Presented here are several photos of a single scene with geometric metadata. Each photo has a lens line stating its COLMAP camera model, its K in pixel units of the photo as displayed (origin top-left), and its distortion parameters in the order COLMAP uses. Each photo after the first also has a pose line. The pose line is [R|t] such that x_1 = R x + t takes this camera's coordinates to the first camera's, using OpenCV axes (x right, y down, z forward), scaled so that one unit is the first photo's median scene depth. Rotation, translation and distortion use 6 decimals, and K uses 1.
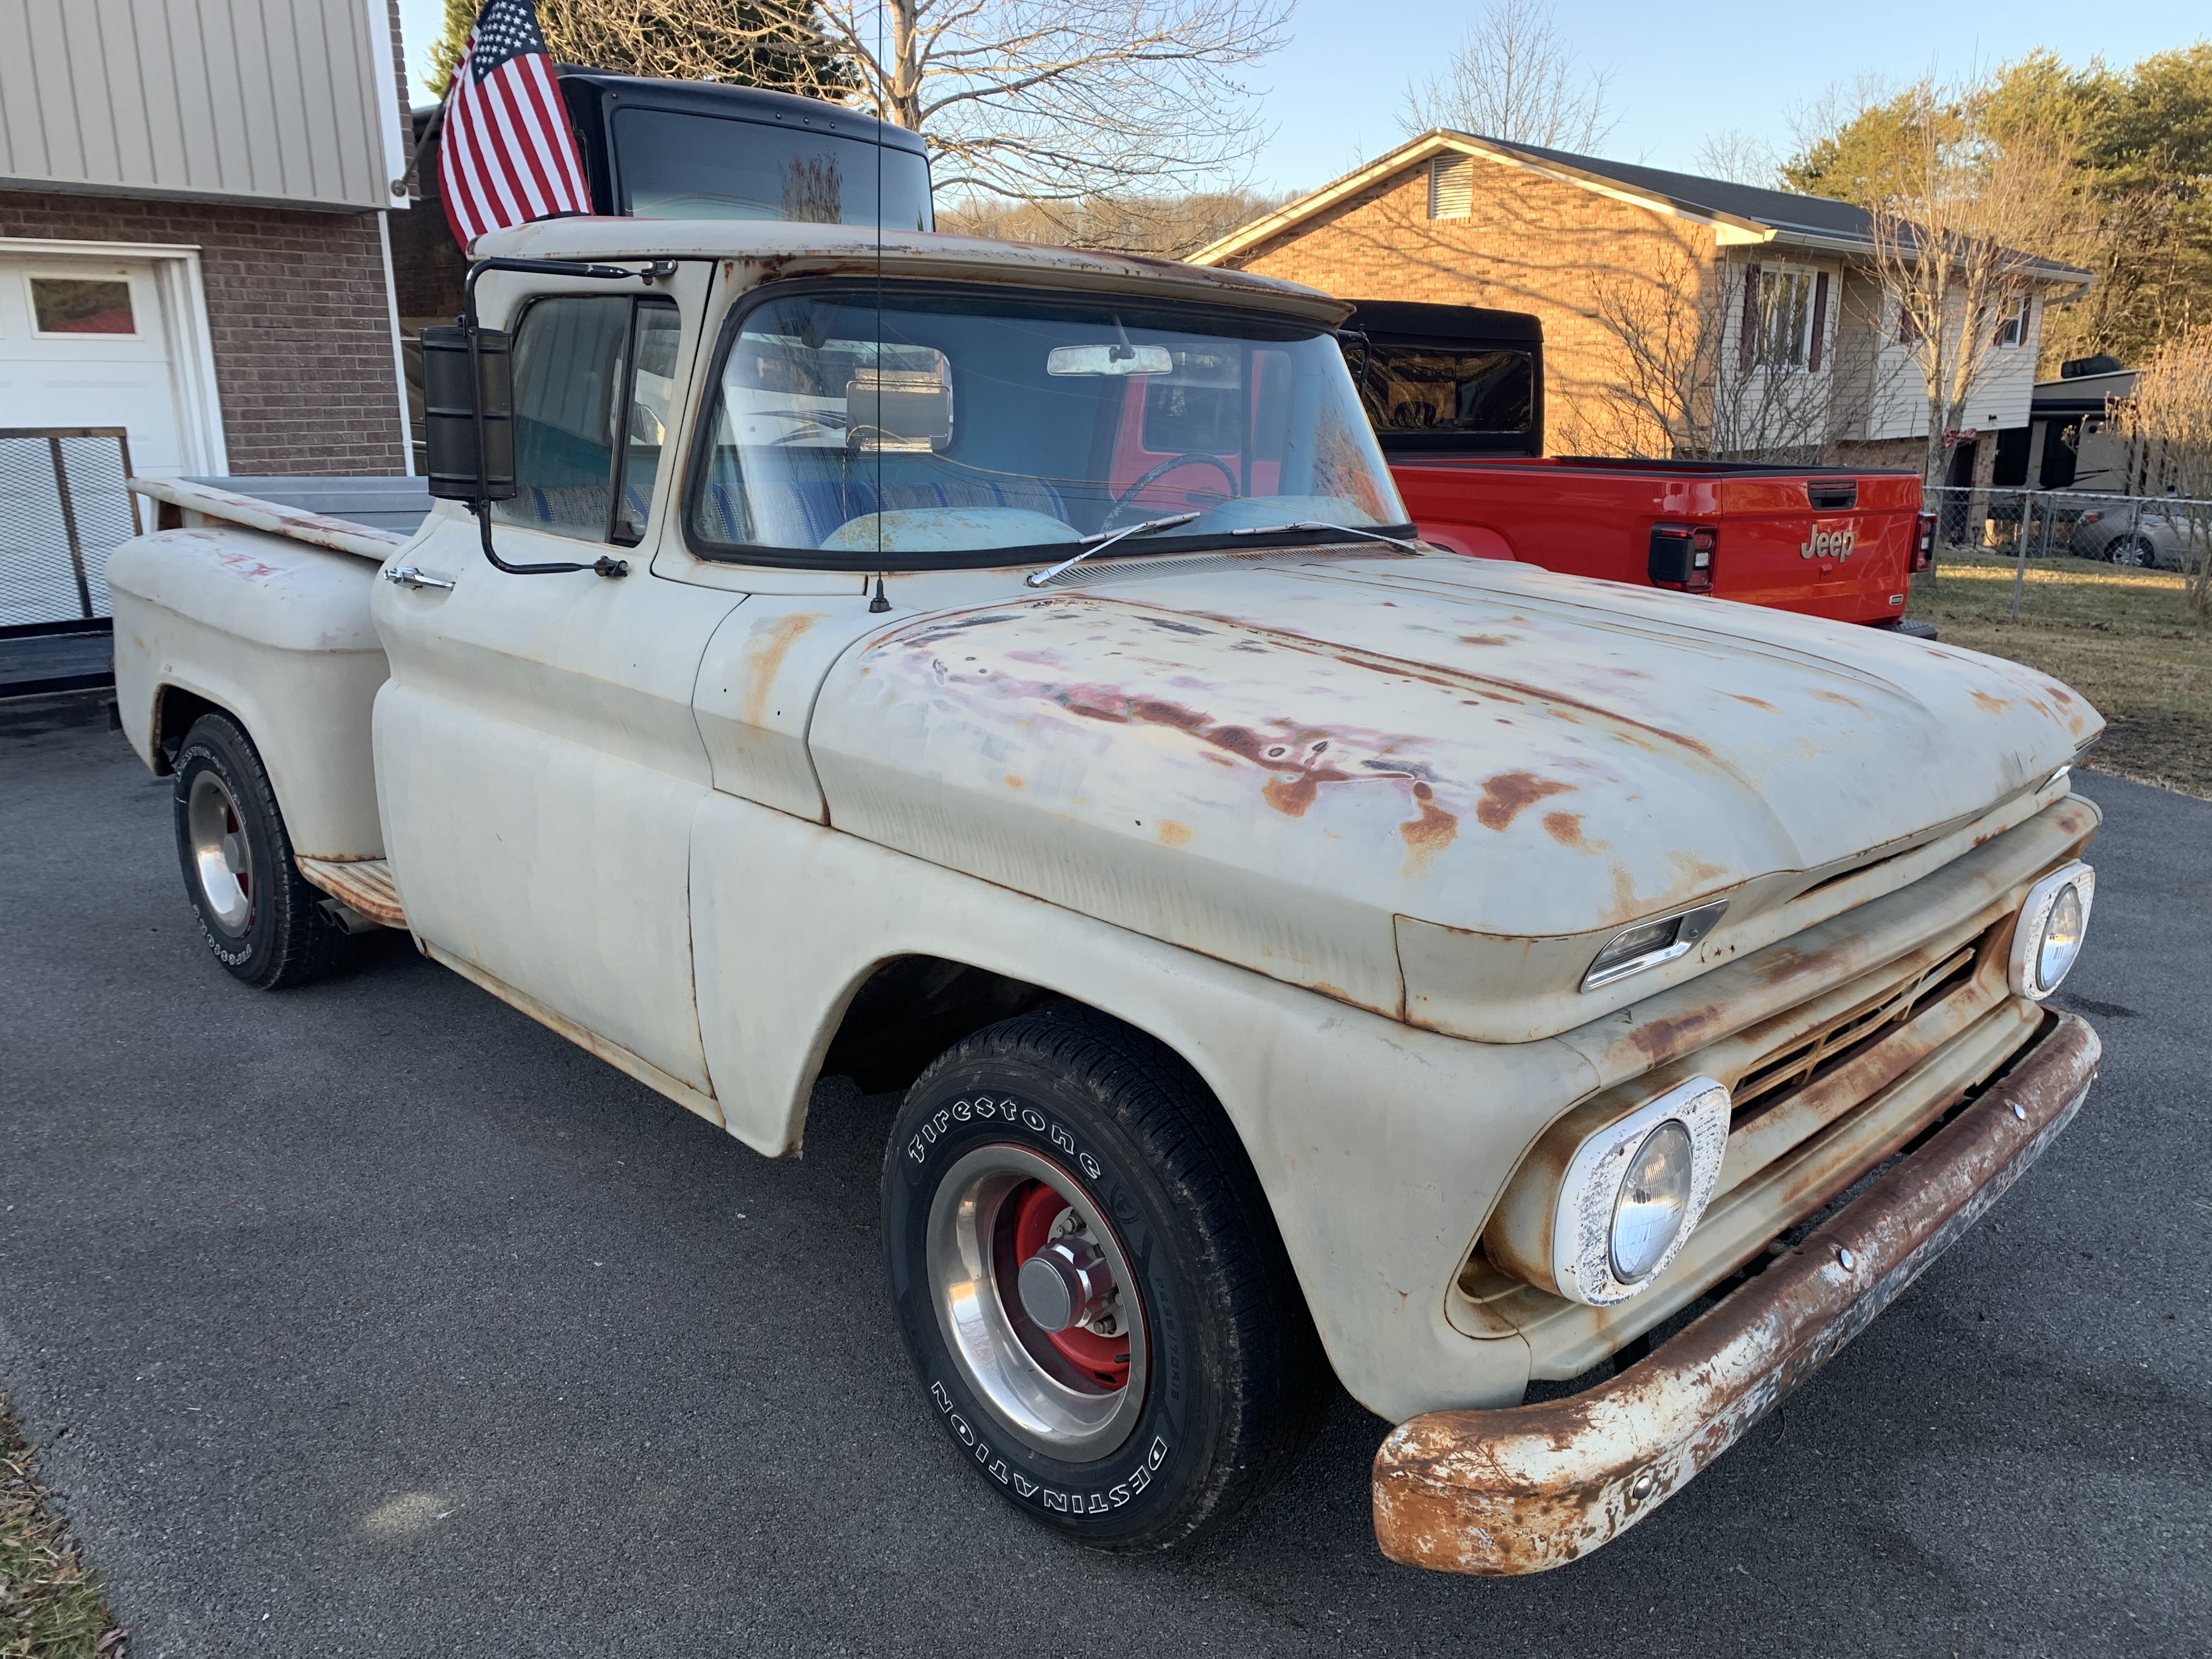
lens RADIAL K [[1677.0, 0, 1106.0], [0, 1677.0, 829.5], [0, 0, 1]] dist [-0.002554, -0.003250]
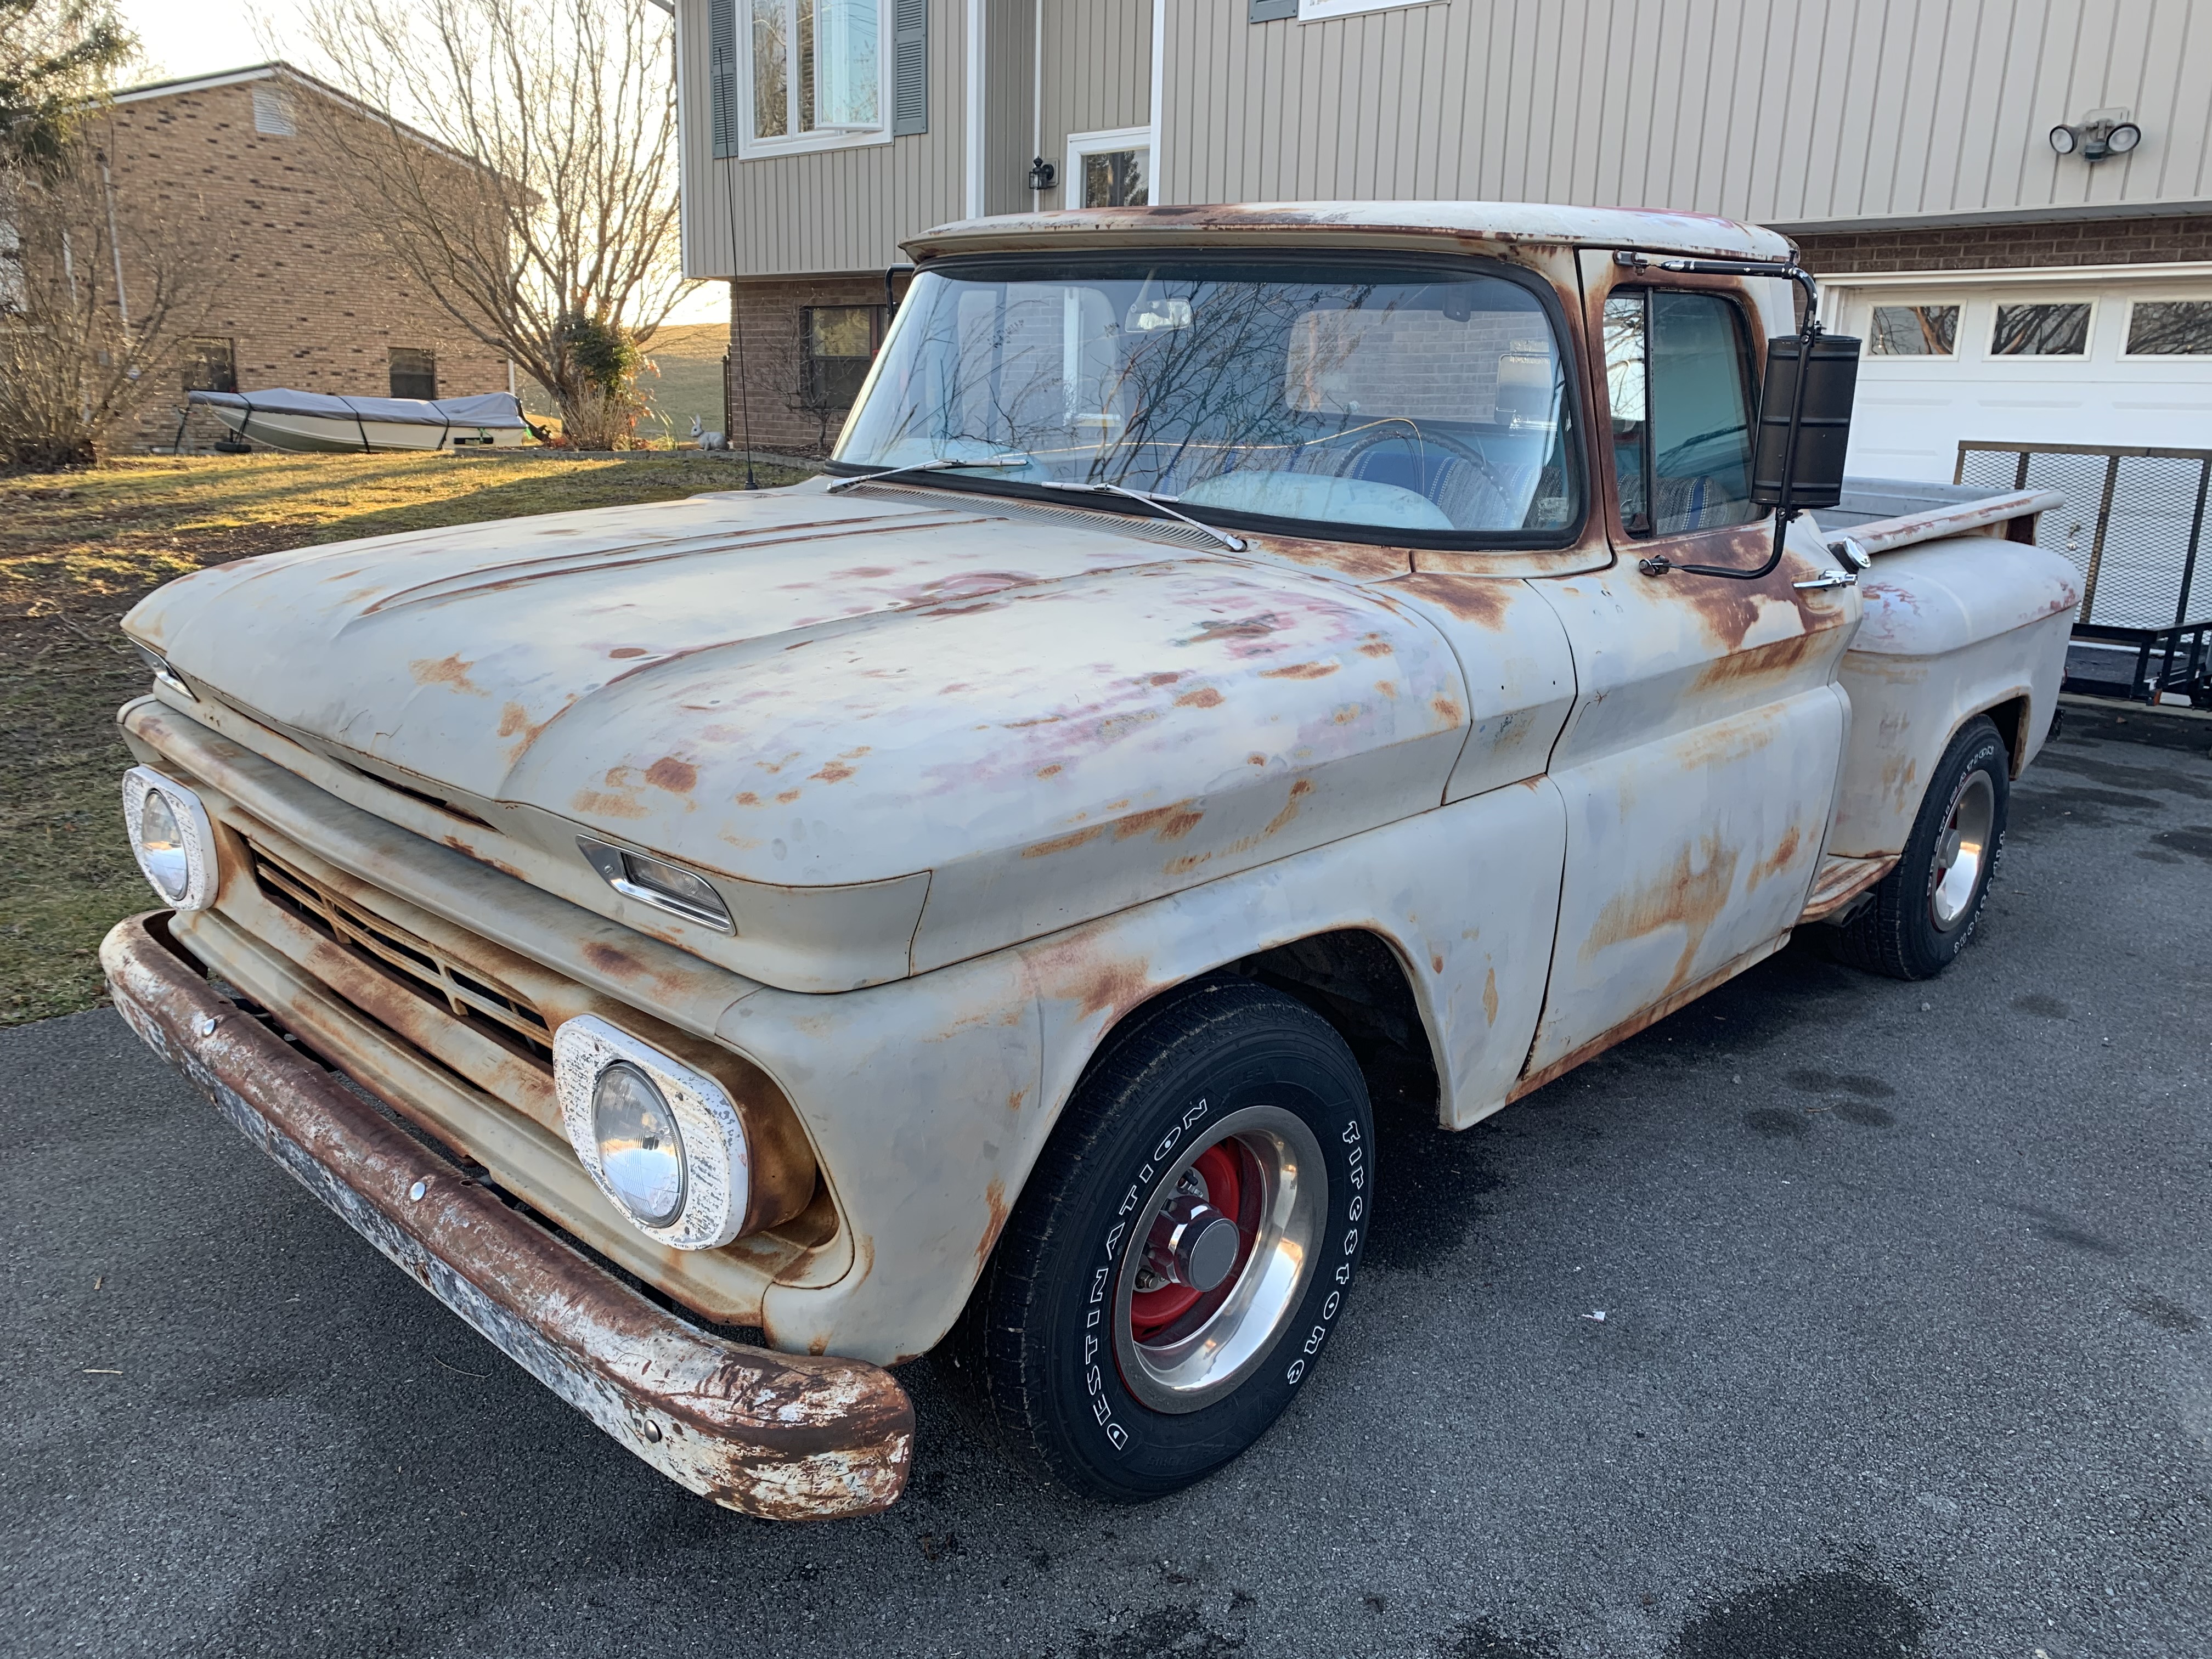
lens RADIAL K [[1674.9, 0, 1106.0], [0, 1674.9, 829.5], [0, 0, 1]] dist [-0.079515, 0.078267]
pose [[0.040258, 0.261325, -0.964411, 1.391630], [-0.291363, 0.926317, 0.238840, -0.300508], [0.955765, 0.271379, 0.113432, 1.286644]]
